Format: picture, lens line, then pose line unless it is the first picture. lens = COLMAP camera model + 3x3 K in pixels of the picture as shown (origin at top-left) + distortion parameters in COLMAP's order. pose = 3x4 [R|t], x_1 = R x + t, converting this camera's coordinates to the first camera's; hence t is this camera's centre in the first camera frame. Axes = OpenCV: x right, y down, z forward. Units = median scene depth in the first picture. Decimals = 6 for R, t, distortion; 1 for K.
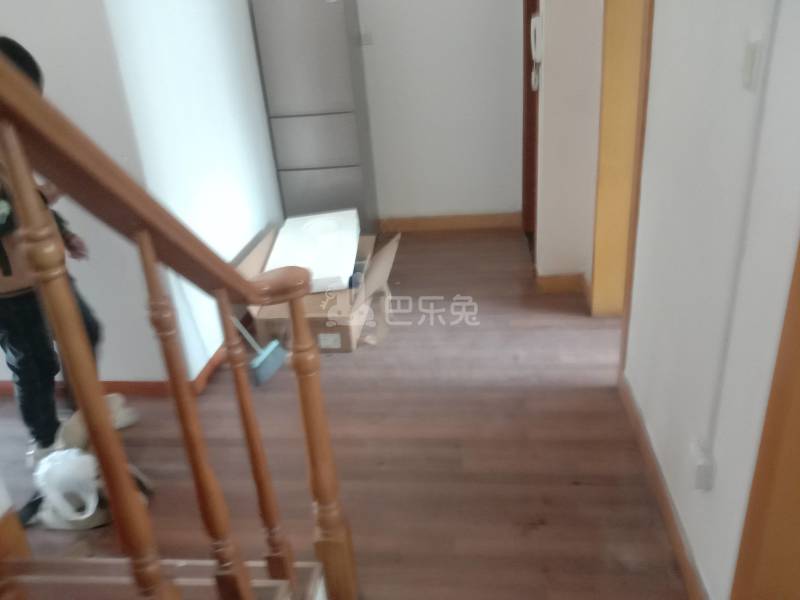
lens RADIAL K [[615.4, 0, 400.0], [0, 615.4, 300.0], [0, 0, 1]] dist [0.230642, -0.592667]
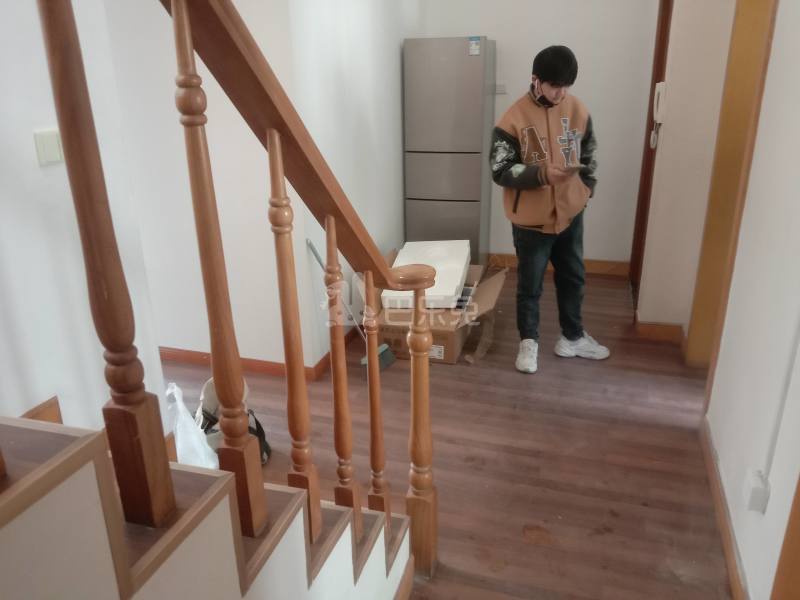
lens RADIAL K [[629.4, 0, 406.2], [0, 629.4, 297.9], [0, 0, 1]] dist [0.091504, -0.226617]
pose [[0.980848, 0.121733, -0.152047, 0.000047], [-0.131954, 0.989498, -0.059007, 0.049122], [0.143267, 0.077940, 0.986610, -0.138894]]
